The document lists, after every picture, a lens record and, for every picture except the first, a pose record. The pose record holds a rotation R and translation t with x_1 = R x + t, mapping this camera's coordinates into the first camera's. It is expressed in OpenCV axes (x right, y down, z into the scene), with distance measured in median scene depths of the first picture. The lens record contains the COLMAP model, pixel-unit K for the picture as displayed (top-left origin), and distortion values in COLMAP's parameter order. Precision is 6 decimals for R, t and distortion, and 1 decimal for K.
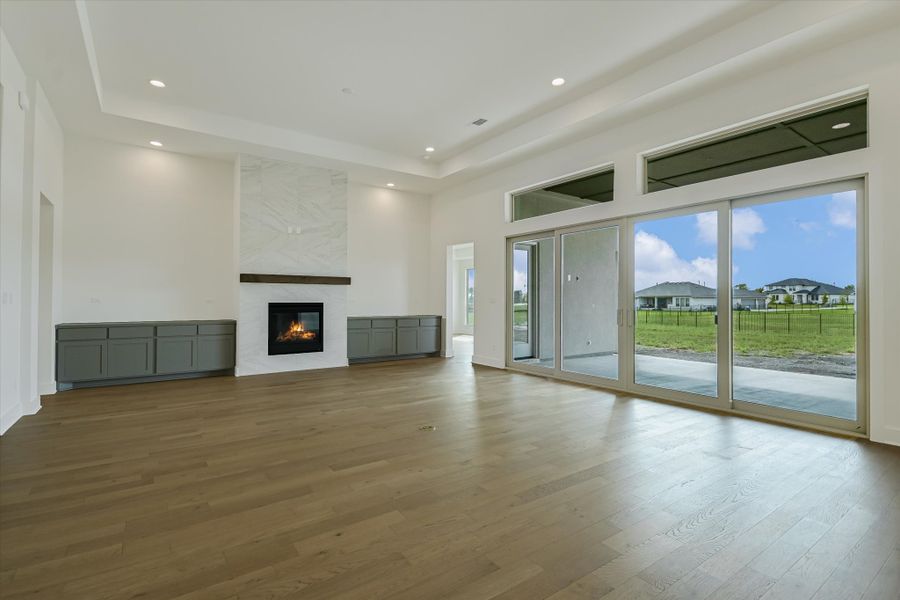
lens RADIAL K [[421.5, 0, 442.6], [0, 421.5, 284.3], [0, 0, 1]] dist [0.010713, -0.003923]
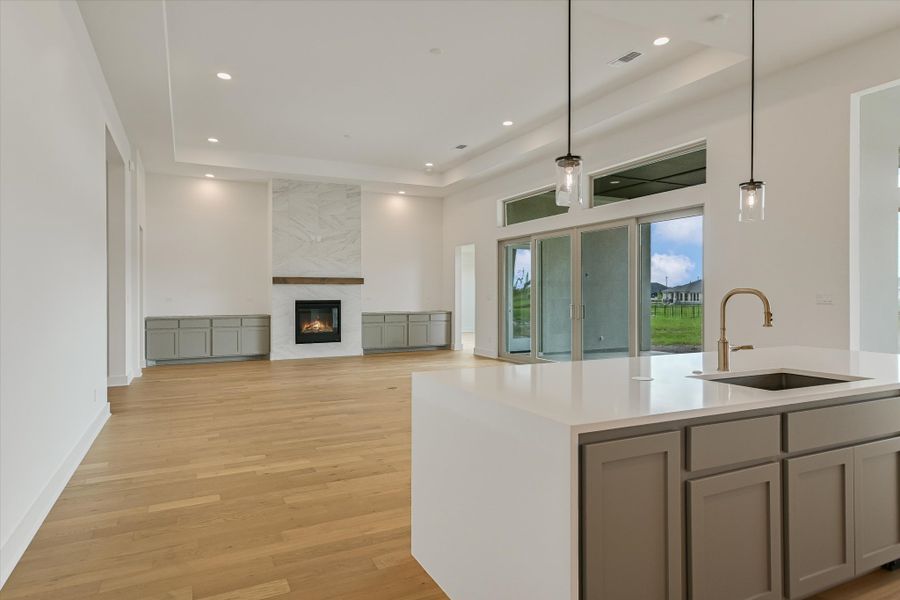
lens RADIAL K [[556.5, 0, 456.7], [0, 556.5, 278.1], [0, 0, 1]] dist [-0.001209, 0.003276]
pose [[0.988318, -0.009999, -0.152079, 0.280481], [0.011141, 0.999916, 0.006659, -0.025007], [0.151999, -0.008276, 0.988346, -0.492256]]
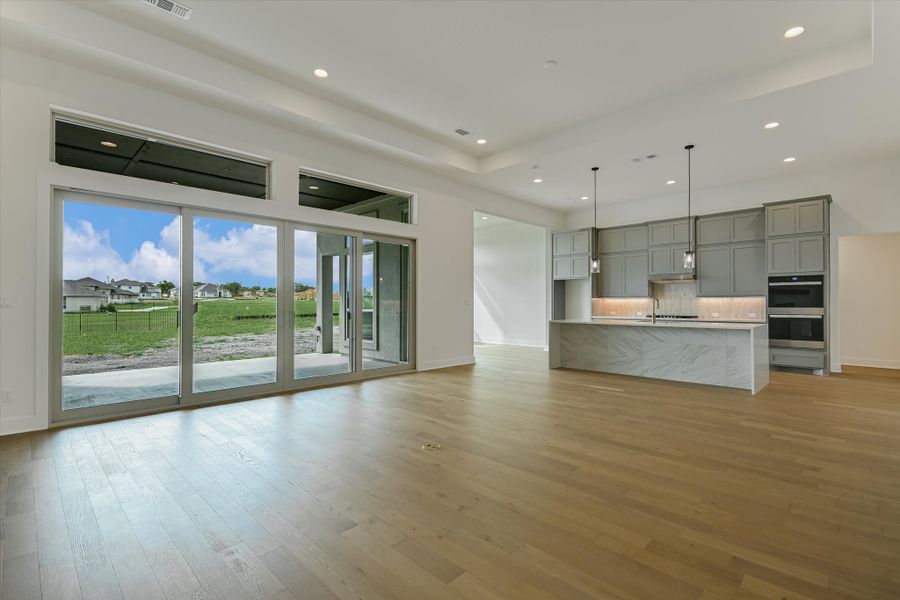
lens RADIAL K [[421.5, 0, 442.0], [0, 421.5, 302.8], [0, 0, 1]] dist [0.010713, -0.003923]
pose [[-0.176747, -0.006022, 0.984238, -0.514213], [-0.036204, 0.999344, -0.000387, 0.019294], [-0.983590, -0.035702, -0.176849, 0.642577]]
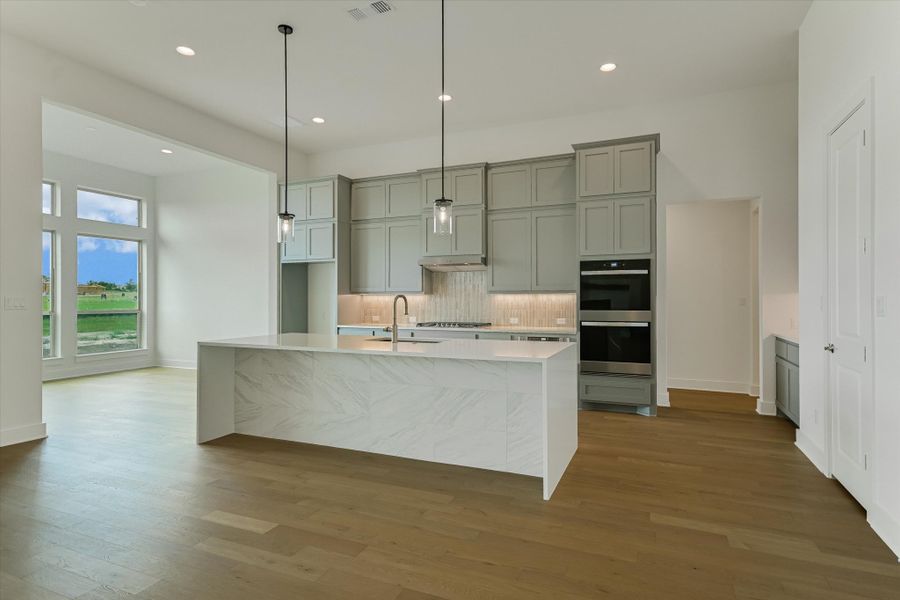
lens RADIAL K [[492.6, 0, 444.1], [0, 492.6, 299.7], [0, 0, 1]] dist [0.008234, 0.001120]
pose [[-0.521310, -0.007151, 0.853337, -0.149644], [-0.032257, 0.999415, -0.011331, -0.000478], [-0.852758, -0.033433, -0.521236, 0.220204]]
